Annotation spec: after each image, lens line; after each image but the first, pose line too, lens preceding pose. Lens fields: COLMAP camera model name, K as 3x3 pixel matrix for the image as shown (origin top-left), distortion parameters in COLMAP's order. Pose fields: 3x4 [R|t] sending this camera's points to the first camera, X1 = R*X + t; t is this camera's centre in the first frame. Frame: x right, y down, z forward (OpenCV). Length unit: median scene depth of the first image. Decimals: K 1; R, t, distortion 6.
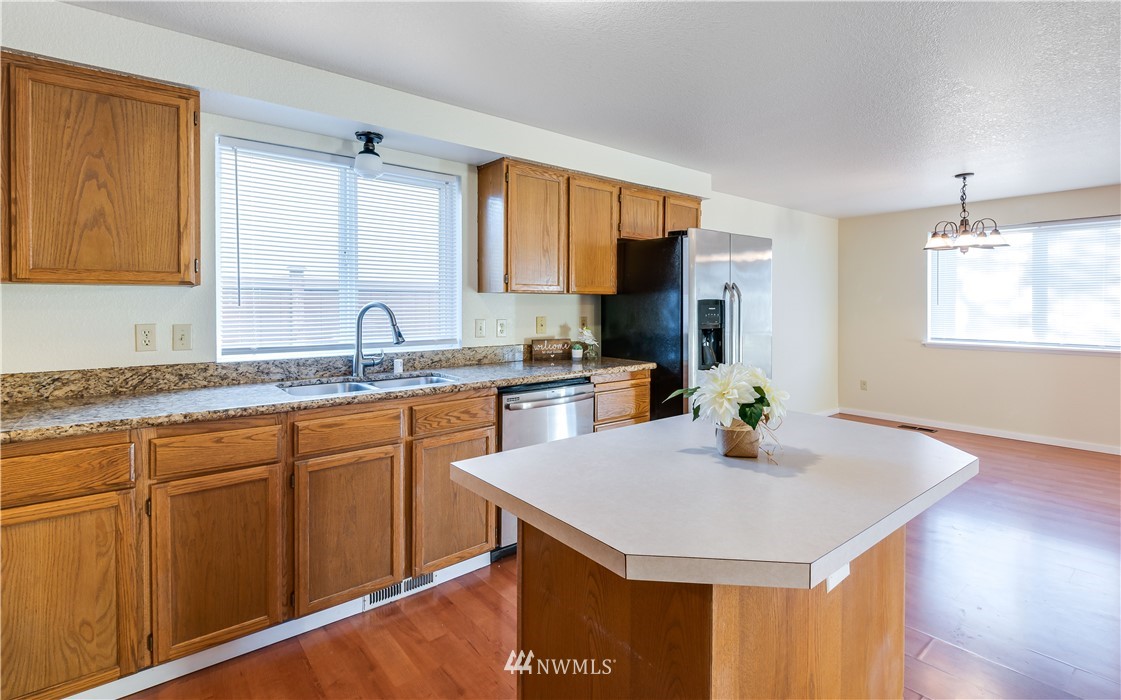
lens RADIAL K [[521.5, 0, 583.0], [0, 521.5, 311.0], [0, 0, 1]] dist [0.006074, -0.002683]
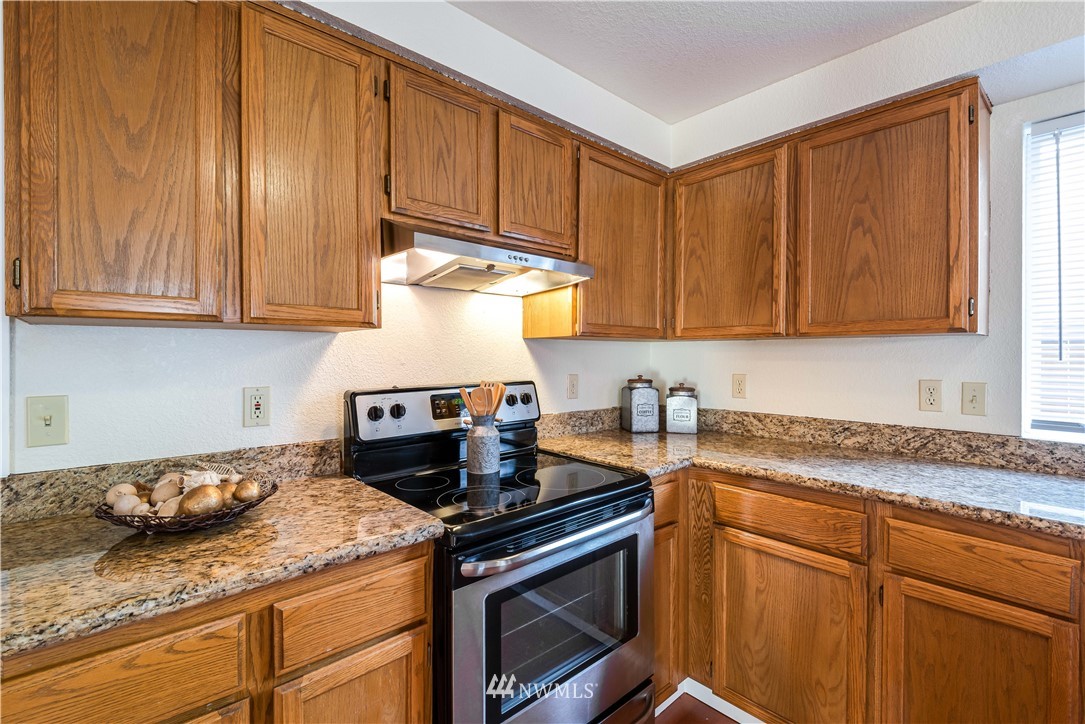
lens RADIAL K [[495.3, 0, 536.6], [0, 495.3, 357.8], [0, 0, 1]] dist [0.009519, -0.009427]
pose [[0.031617, 0.005682, -0.999484, -0.031598], [-0.018274, 0.999820, 0.005106, -0.003609], [0.999333, 0.018104, 0.031715, 0.293759]]
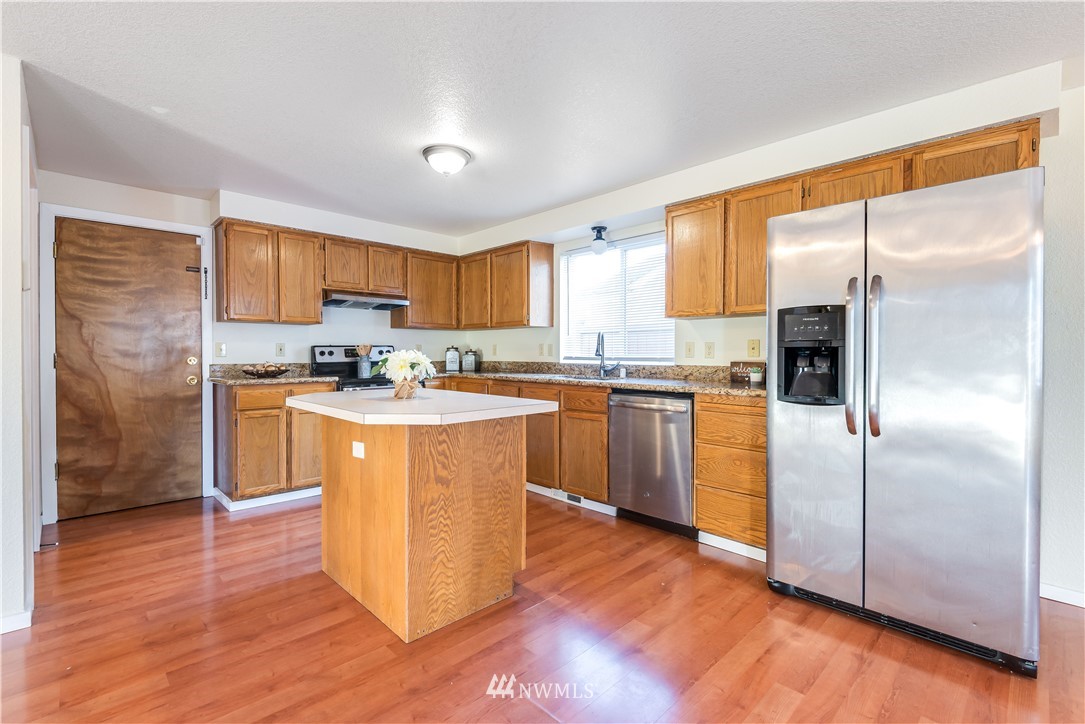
lens RADIAL K [[495.3, 0, 552.3], [0, 495.3, 355.9], [0, 0, 1]] dist [0.009519, -0.009427]
pose [[0.082797, 0.003189, -0.996561, 1.198656], [-0.014387, 0.999894, 0.002005, 0.065841], [0.996463, 0.014171, 0.082835, 0.793488]]
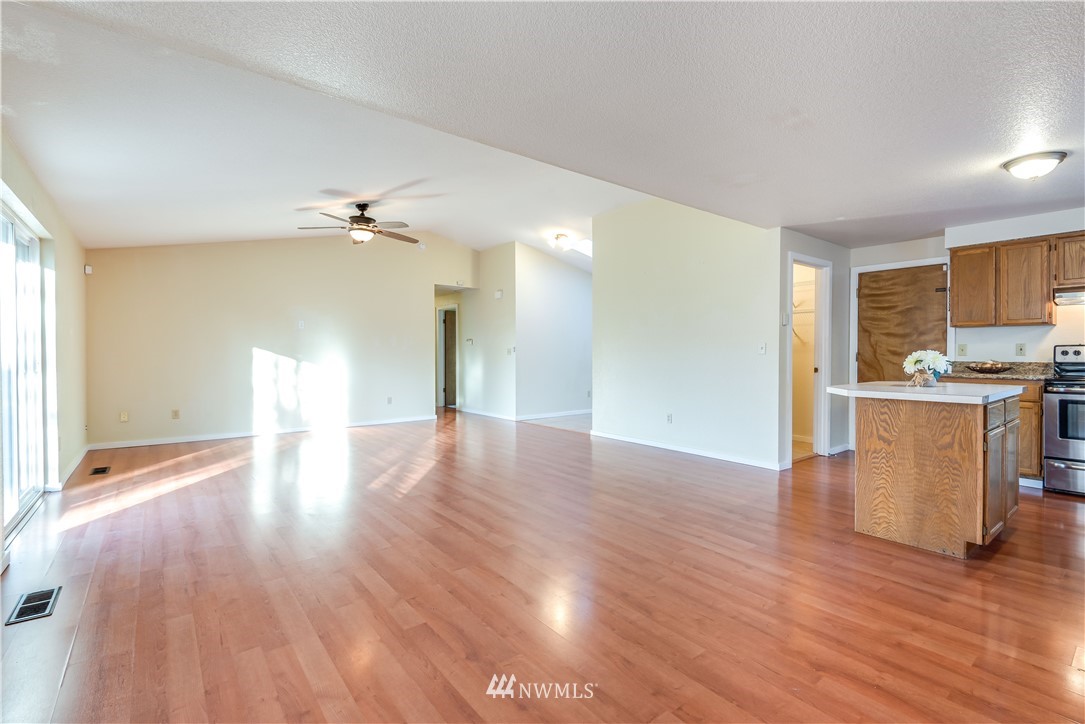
lens RADIAL K [[495.3, 0, 541.1], [0, 495.3, 356.9], [0, 0, 1]] dist [0.009519, -0.009427]
pose [[-0.999505, -0.002348, 0.031377, 1.162097], [-0.001607, 0.999720, 0.023607, 0.048078], [-0.031423, 0.023545, -0.999229, 1.946200]]
